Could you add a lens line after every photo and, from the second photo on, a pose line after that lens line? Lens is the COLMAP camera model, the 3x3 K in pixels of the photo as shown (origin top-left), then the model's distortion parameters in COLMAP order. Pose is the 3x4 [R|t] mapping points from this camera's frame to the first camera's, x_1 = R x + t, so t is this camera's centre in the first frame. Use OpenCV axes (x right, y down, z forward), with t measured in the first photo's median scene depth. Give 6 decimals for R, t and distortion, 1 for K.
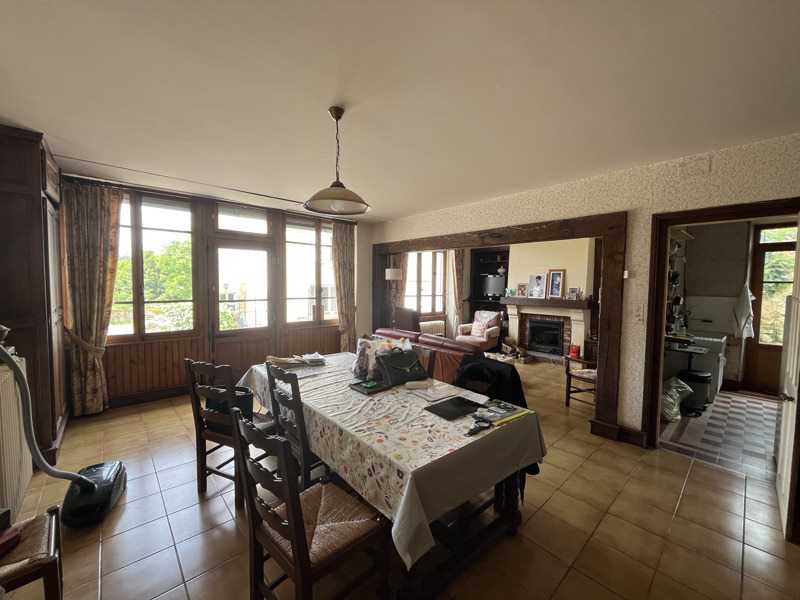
lens RADIAL K [[319.2, 0, 400.0], [0, 319.2, 302.0], [0, 0, 1]] dist [-0.001913, -0.000256]
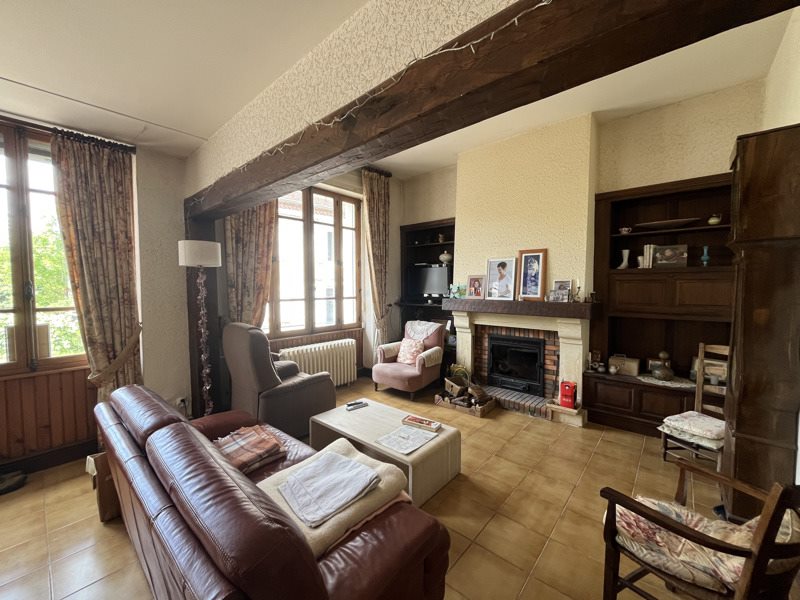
lens RADIAL K [[319.2, 0, 399.1], [0, 319.2, 301.4], [0, 0, 1]] dist [-0.001913, -0.000256]
pose [[0.992920, -0.020149, 0.117062, 0.165754], [0.020981, 0.999763, -0.005883, -0.009037], [-0.116916, 0.008298, 0.993107, 0.413618]]
